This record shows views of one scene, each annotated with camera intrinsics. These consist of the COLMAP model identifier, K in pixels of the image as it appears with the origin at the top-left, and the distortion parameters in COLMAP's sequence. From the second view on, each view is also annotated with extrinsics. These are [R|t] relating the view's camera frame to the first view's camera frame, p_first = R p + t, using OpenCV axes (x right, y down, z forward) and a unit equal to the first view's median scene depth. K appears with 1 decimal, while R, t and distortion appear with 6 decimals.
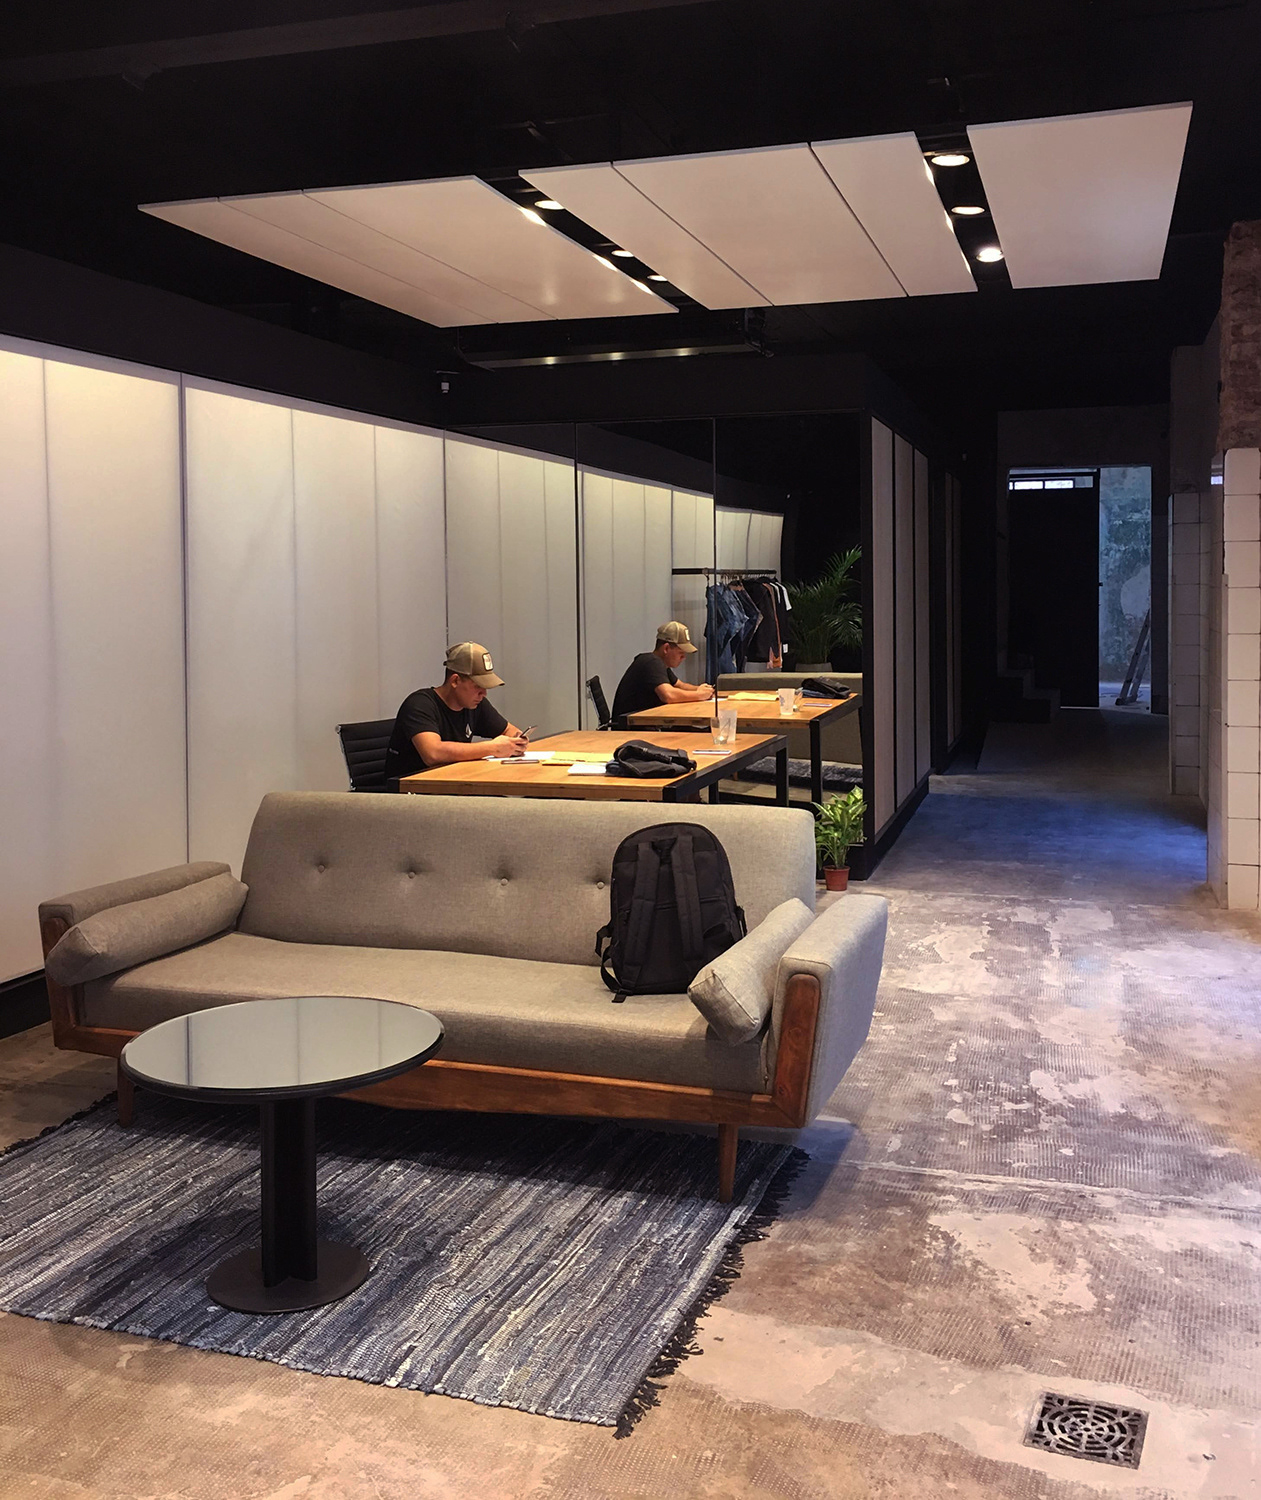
lens RADIAL K [[1685.9, 0, 630.8], [0, 1685.9, 749.5], [0, 0, 1]] dist [-0.013285, 0.000000]
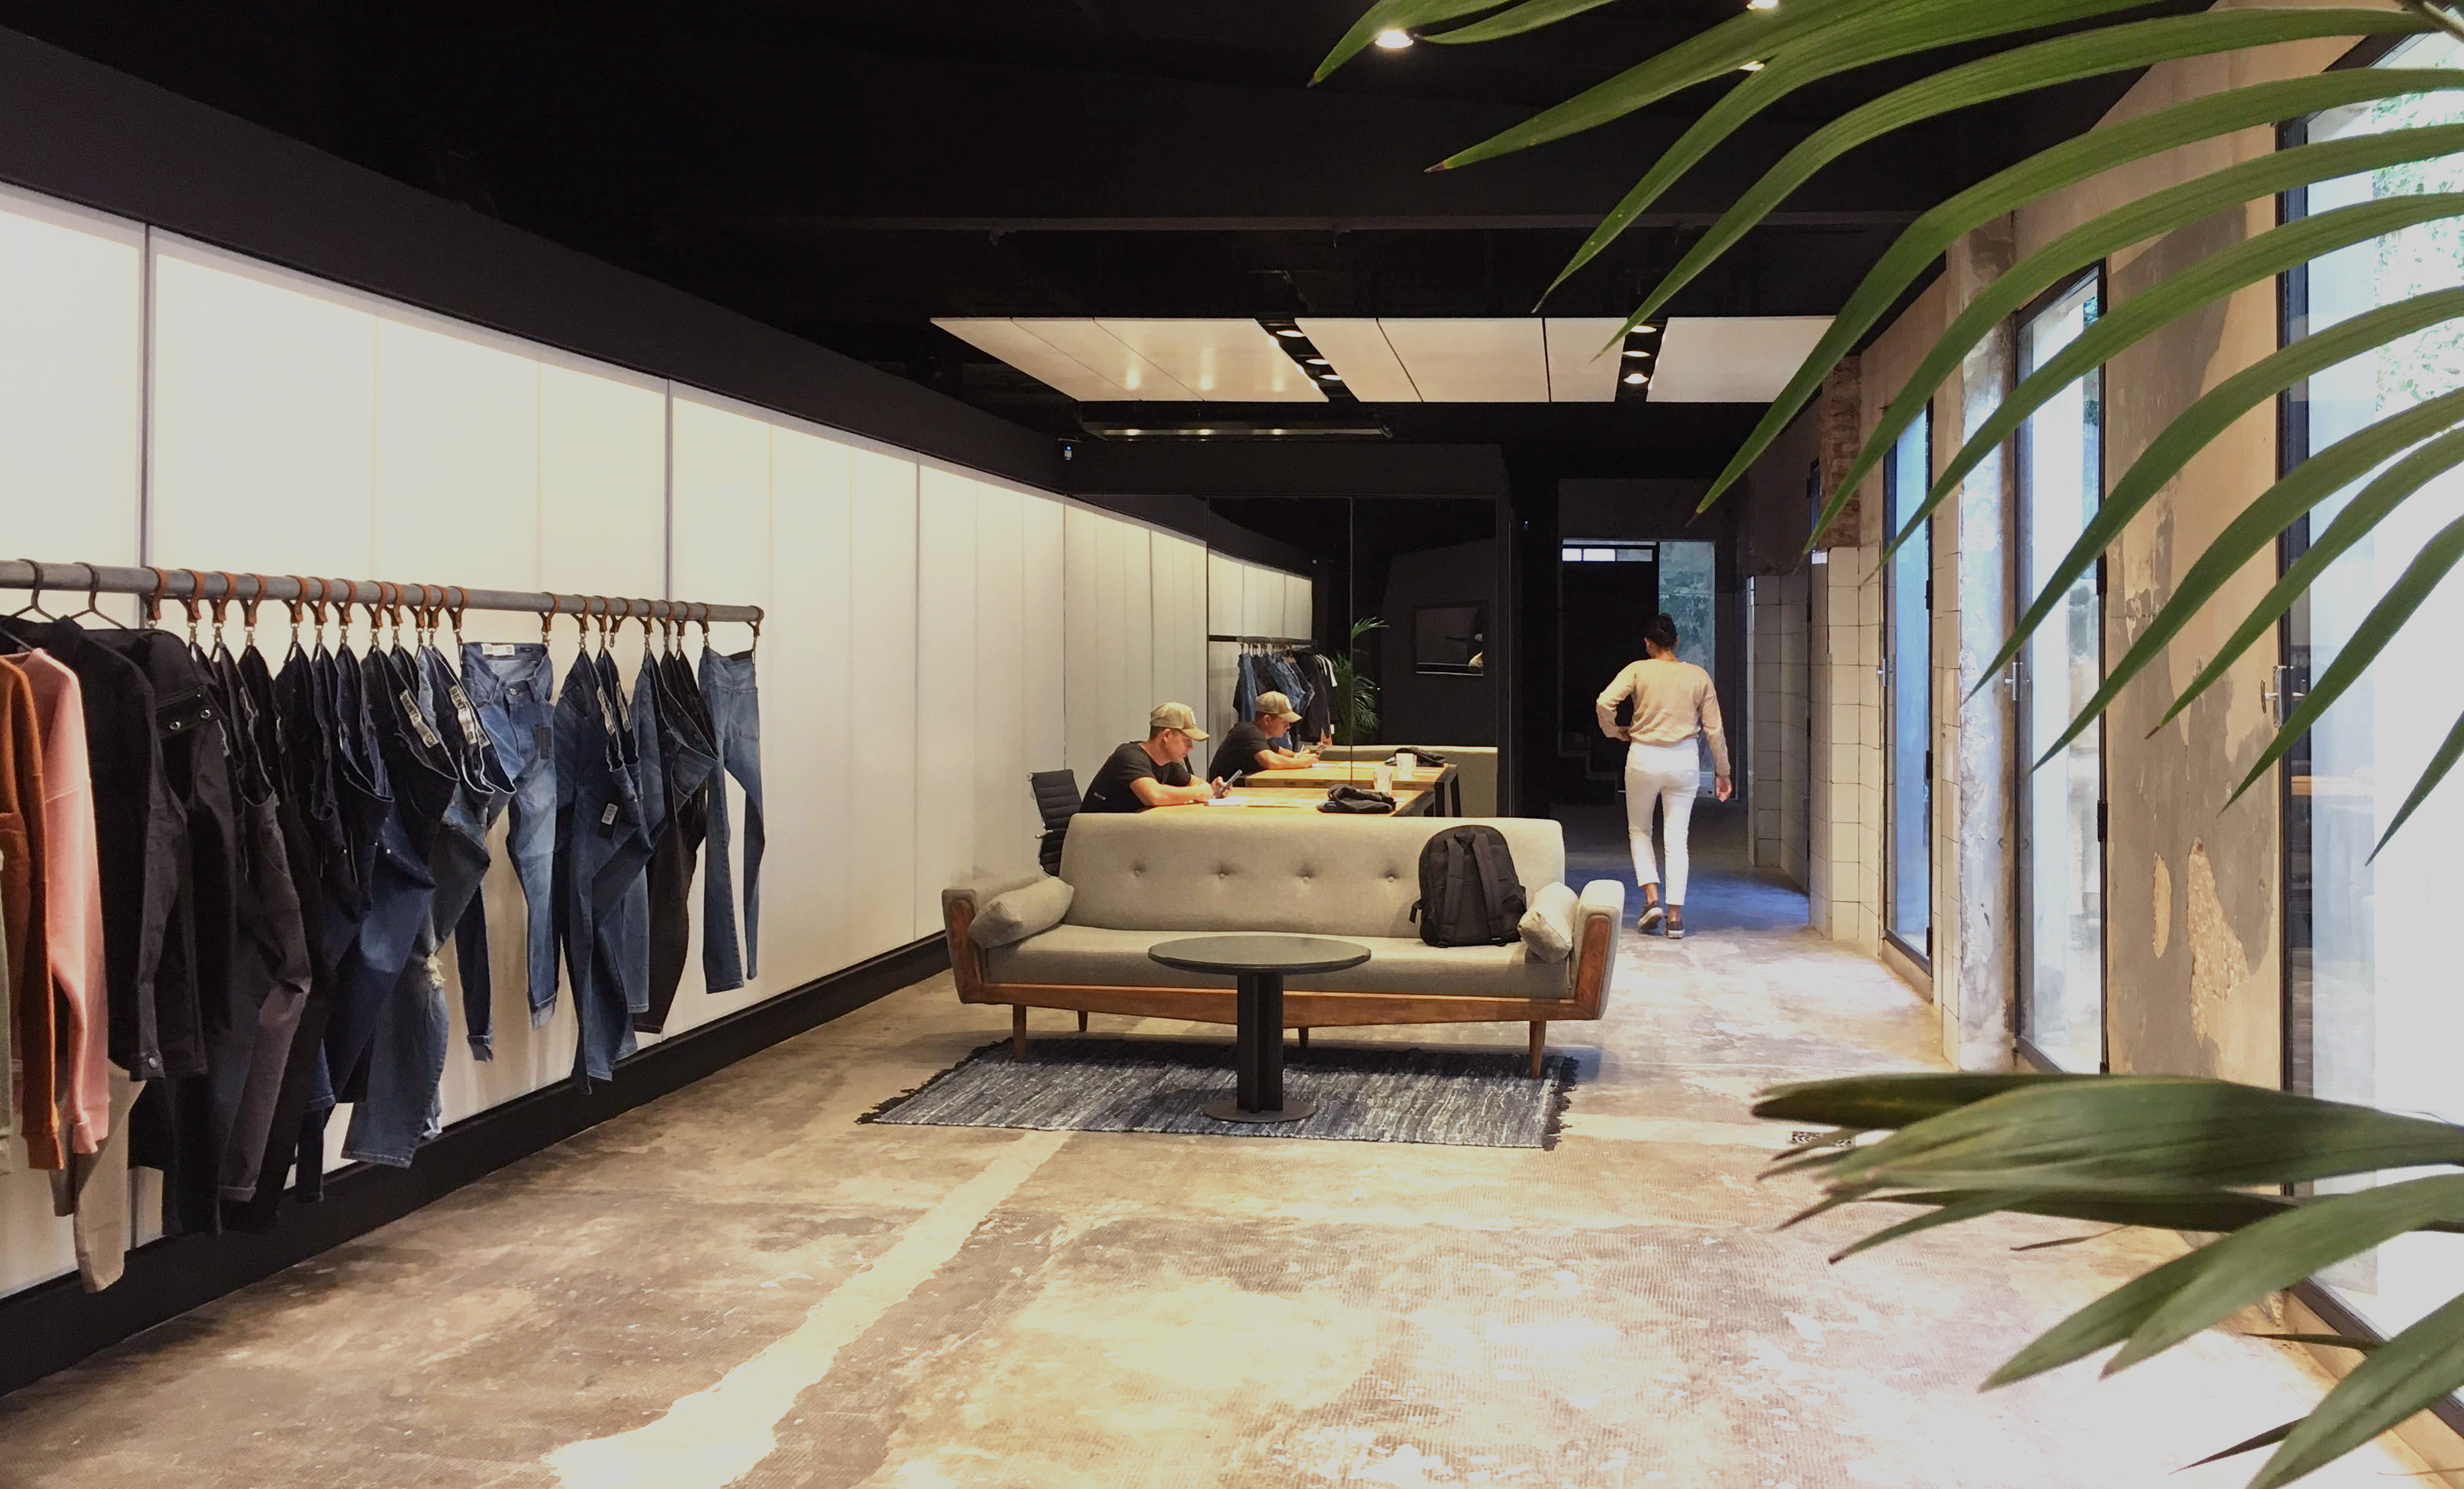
lens RADIAL K [[2120.0, 0, 1232.1], [0, 2120.0, 730.9], [0, 0, 1]] dist [-0.007472, 0.000023]
pose [[0.994722, 0.020780, 0.100481, -0.216807], [-0.014560, 0.997955, -0.062239, 0.049285], [-0.101569, 0.060447, 0.992990, -0.438136]]
